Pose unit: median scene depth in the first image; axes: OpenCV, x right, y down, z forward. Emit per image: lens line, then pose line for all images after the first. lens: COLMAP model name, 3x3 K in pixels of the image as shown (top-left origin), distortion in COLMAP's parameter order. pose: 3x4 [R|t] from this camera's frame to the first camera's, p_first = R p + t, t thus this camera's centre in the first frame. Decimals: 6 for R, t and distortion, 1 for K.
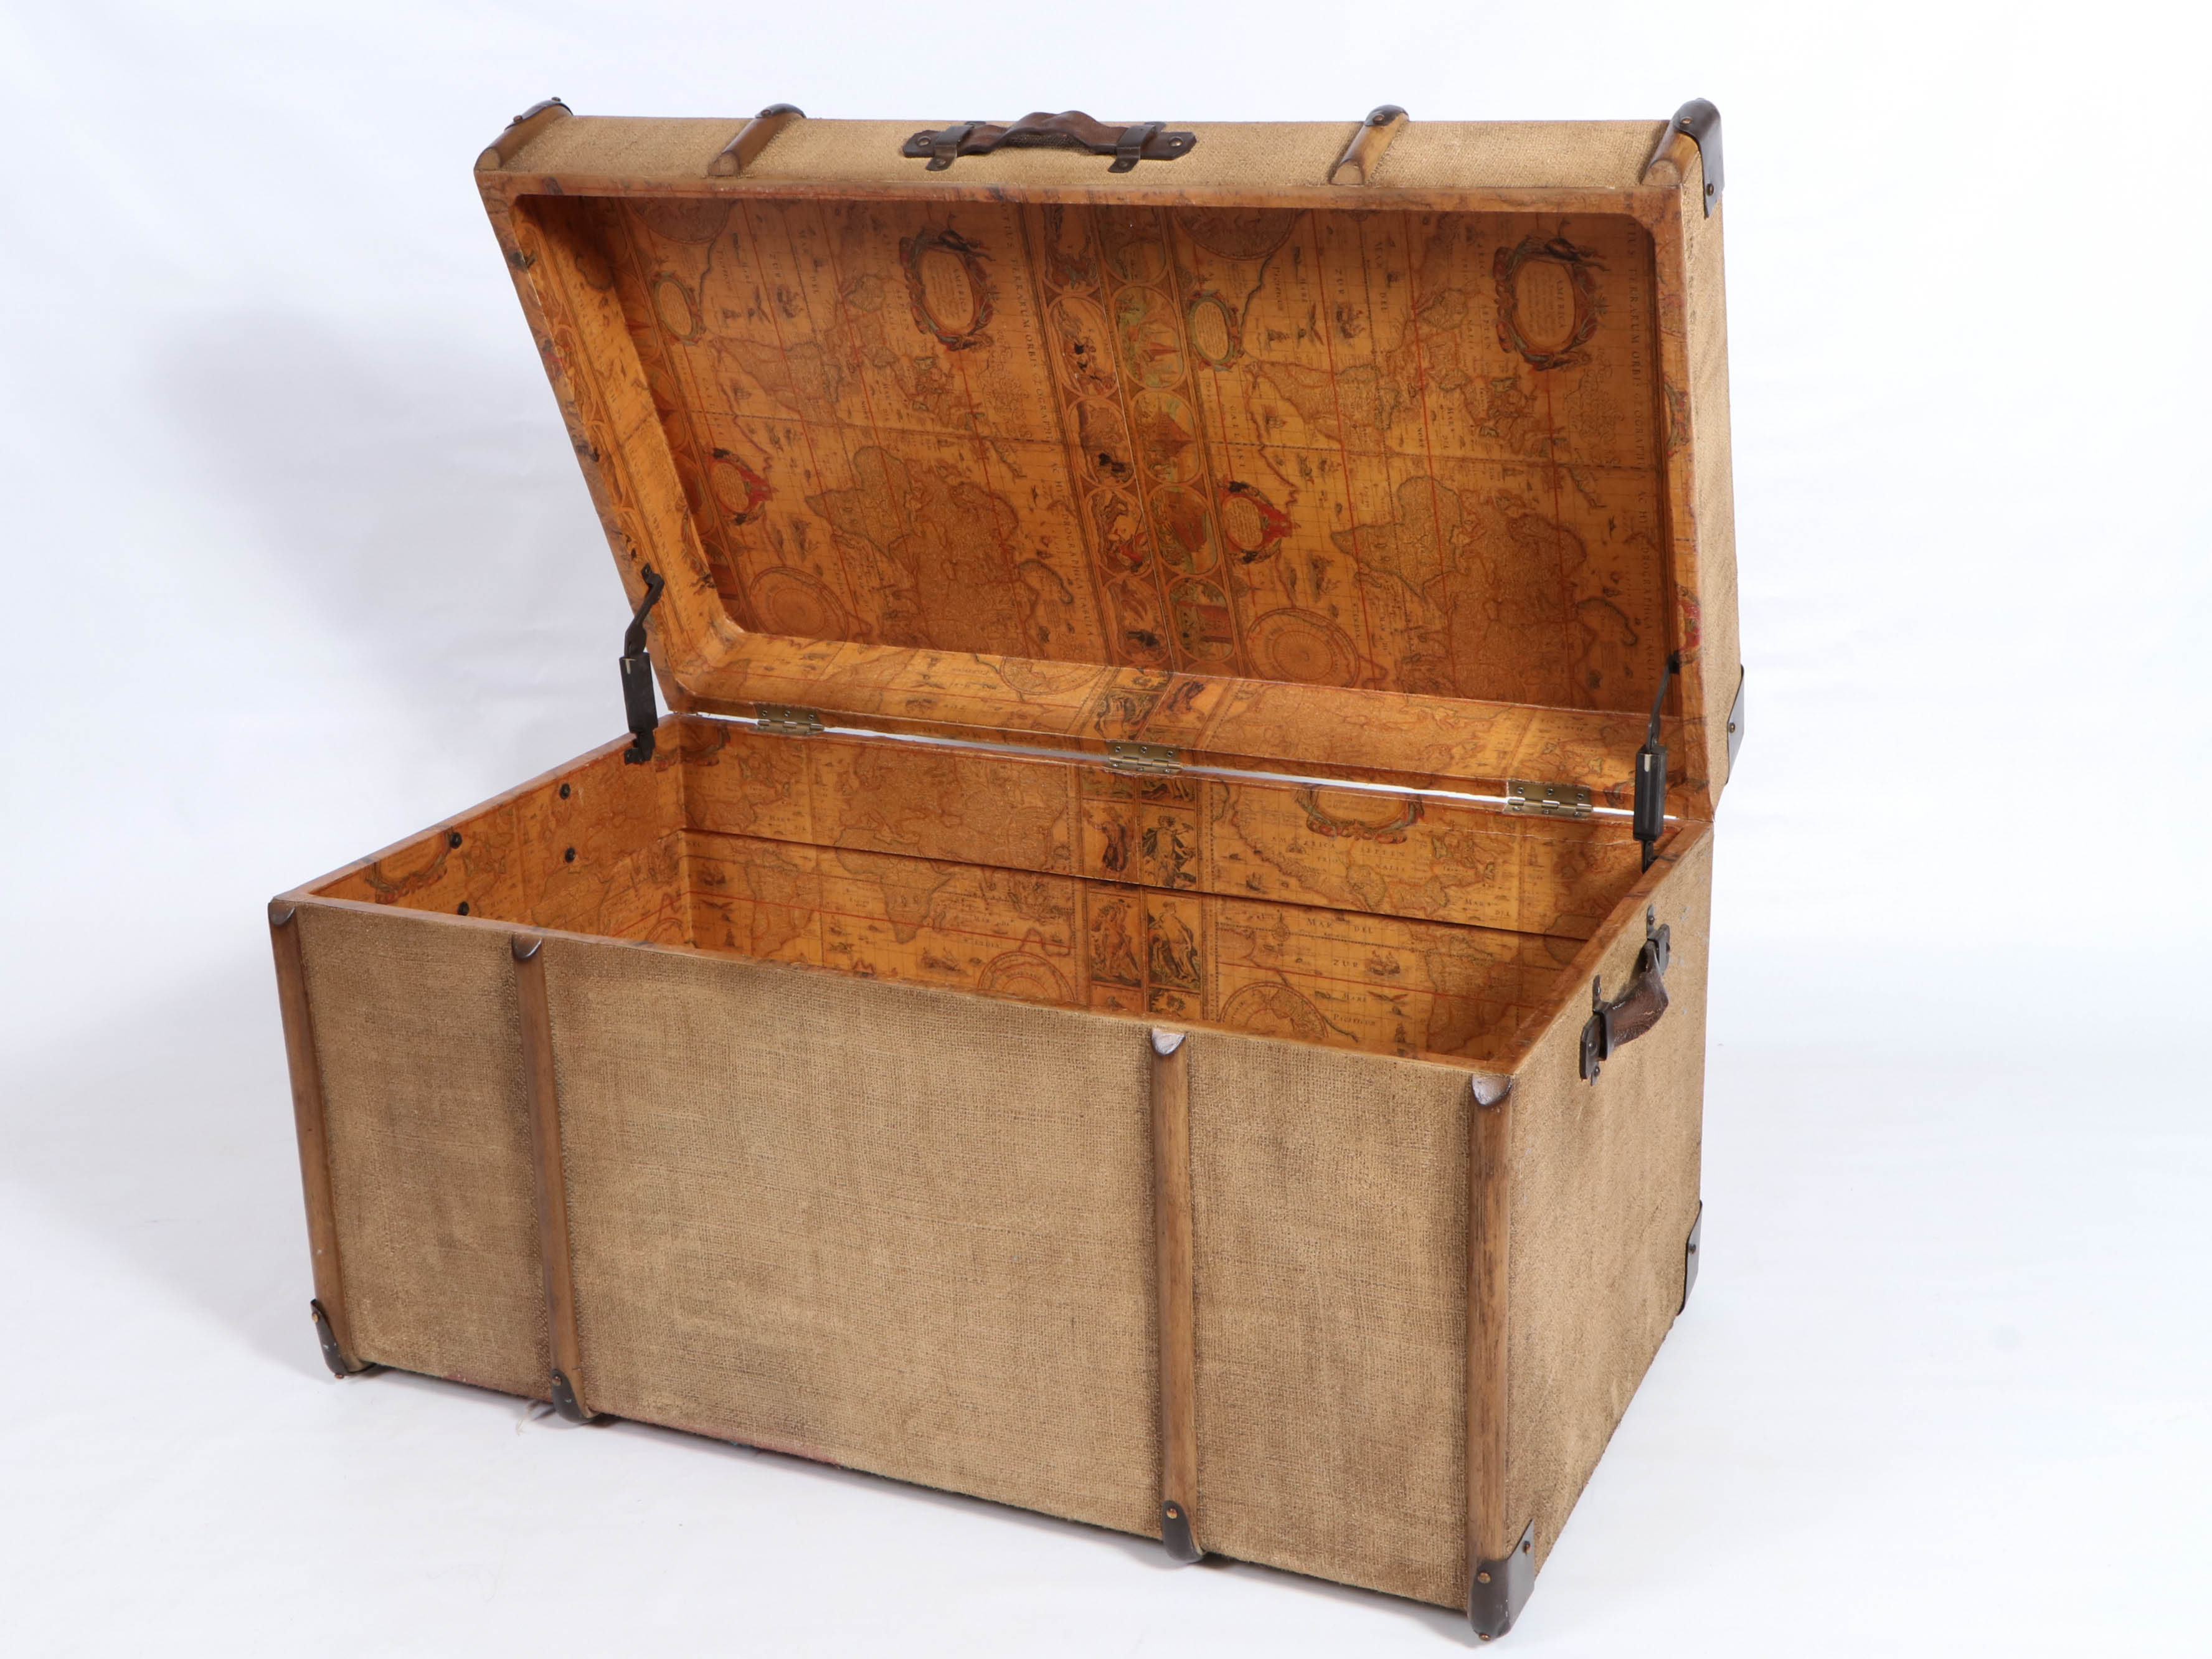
lens RADIAL K [[2657.6, 0, 1100.9], [0, 2657.6, 823.7], [0, 0, 1]] dist [0.124634, 0.000000]
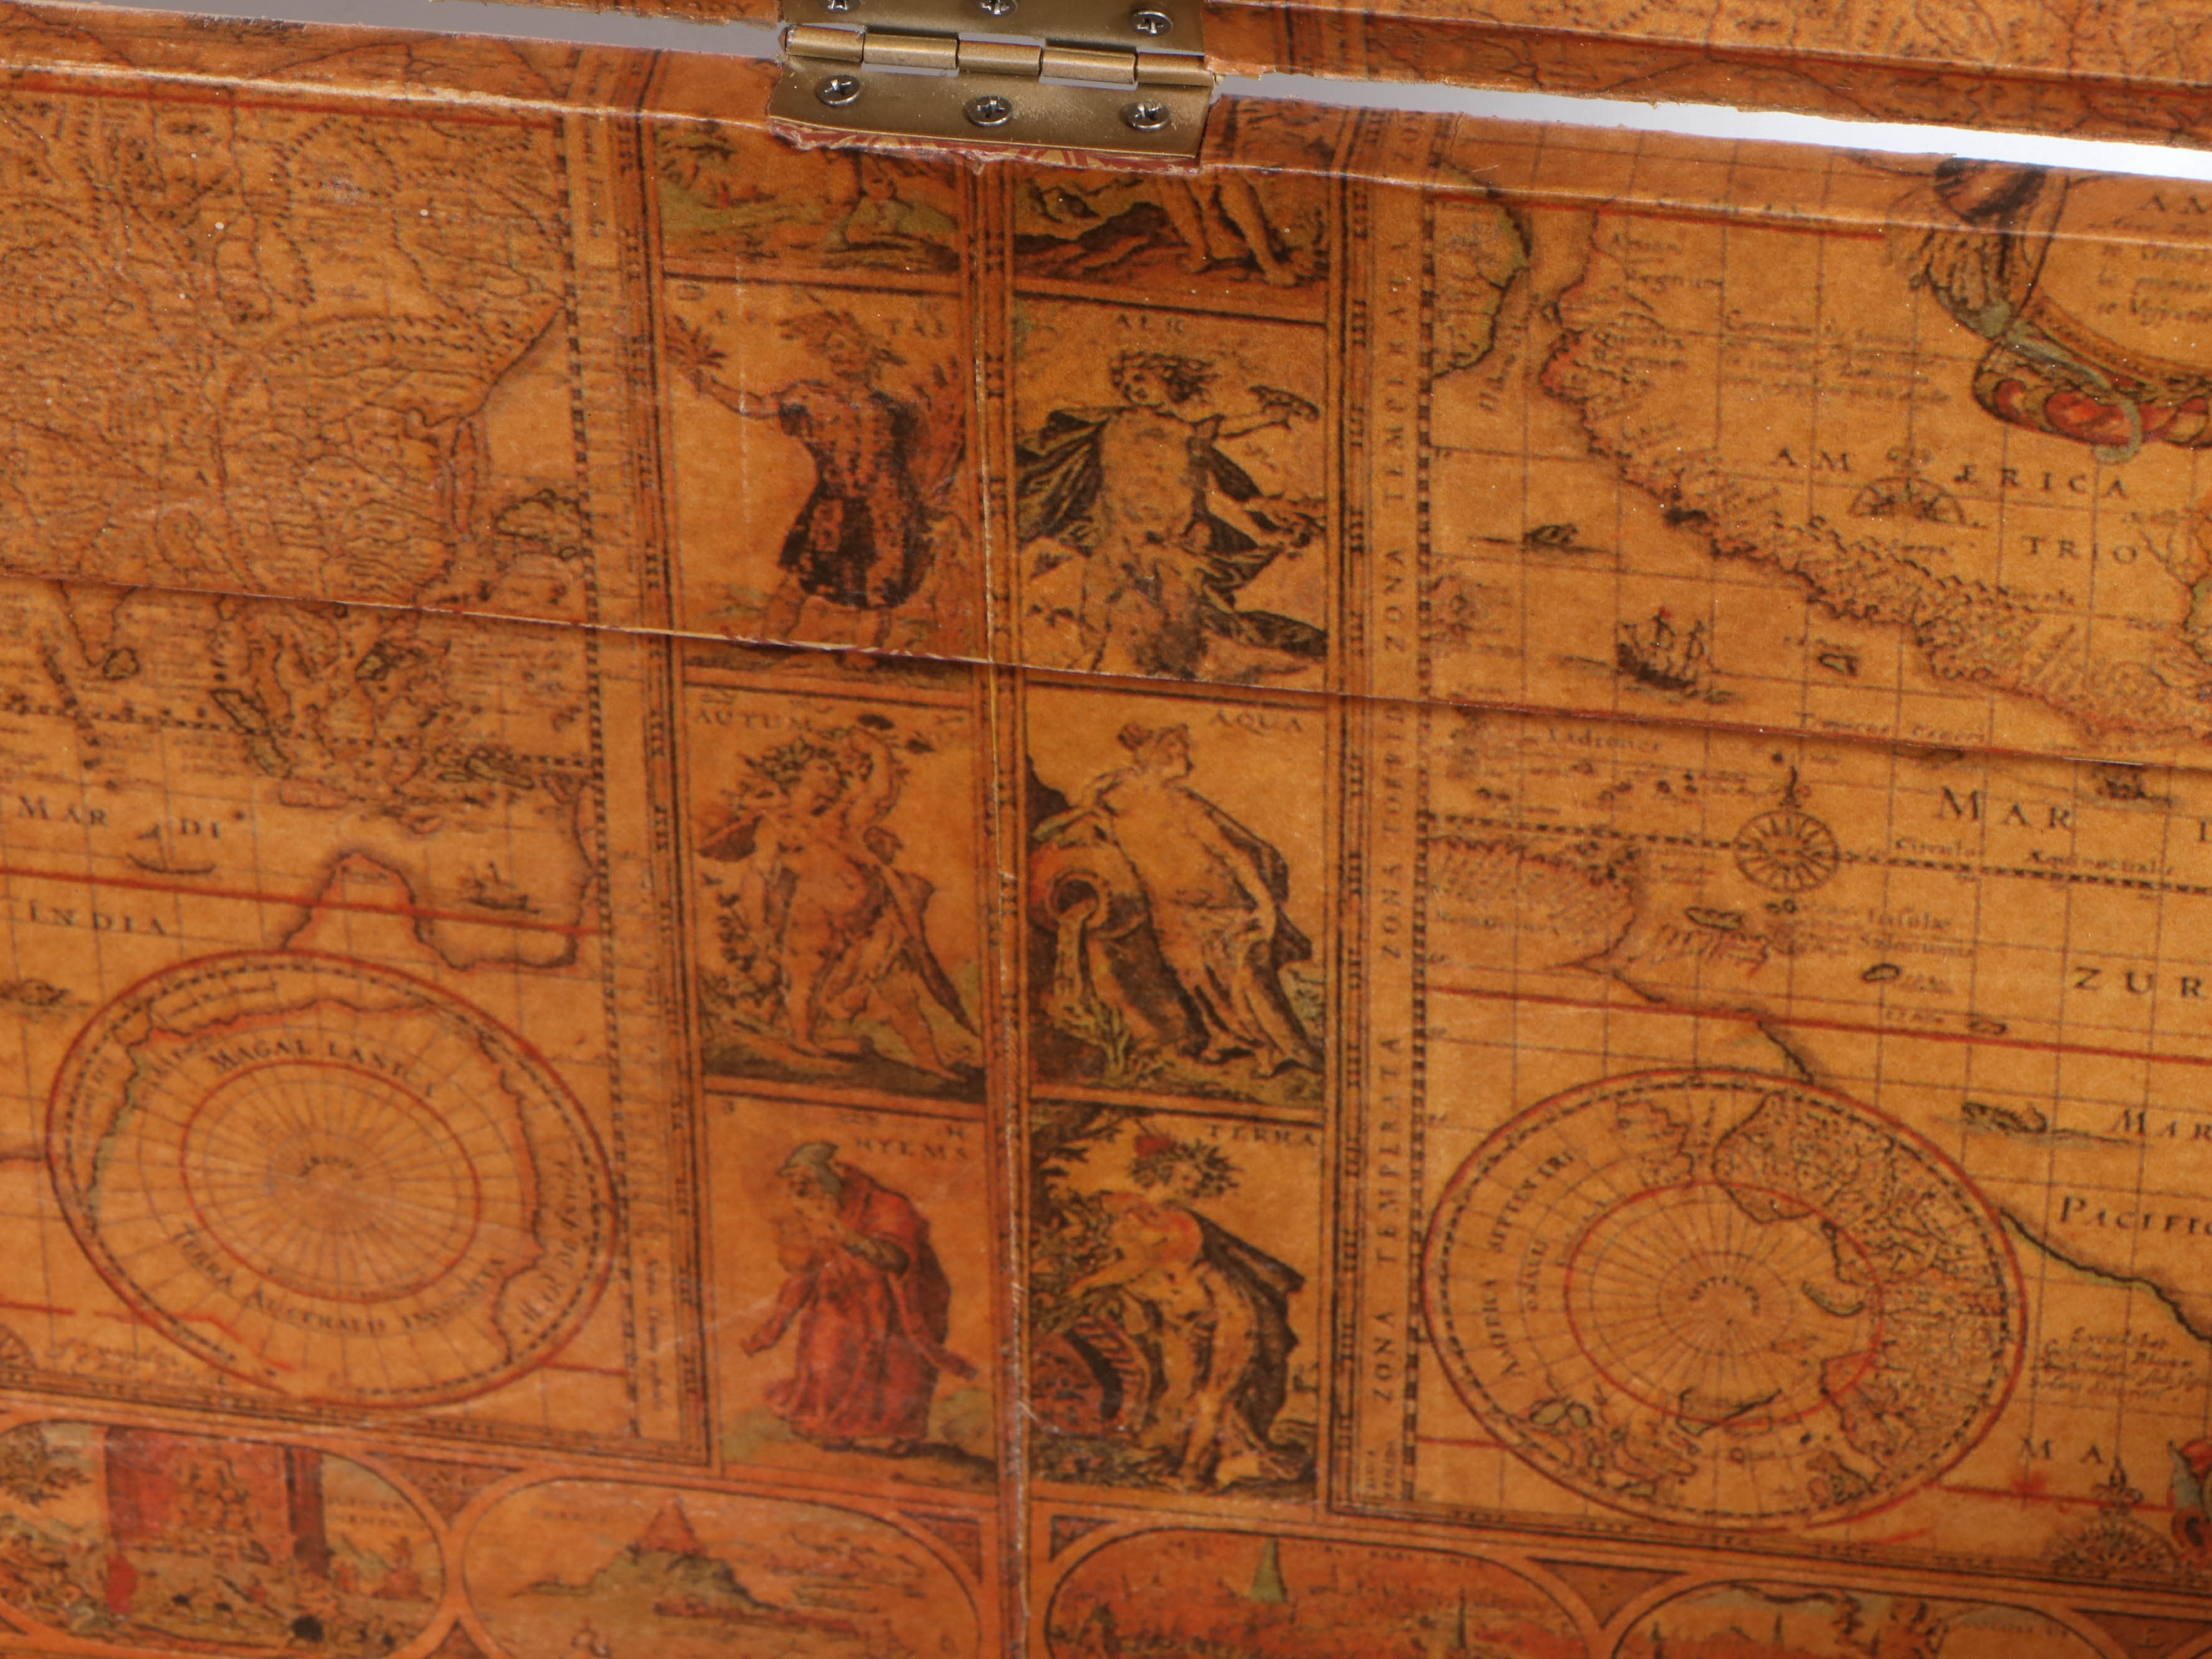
lens RADIAL K [[10858.0, 0, 1107.4], [0, 10858.0, 829.1], [0, 0, 1]] dist [-0.687833, 0.000000]
pose [[0.964270, -0.153995, 0.215565, -0.141224], [0.068817, 0.931368, 0.357517, -0.233748], [-0.255826, -0.329908, 0.908688, 0.308744]]
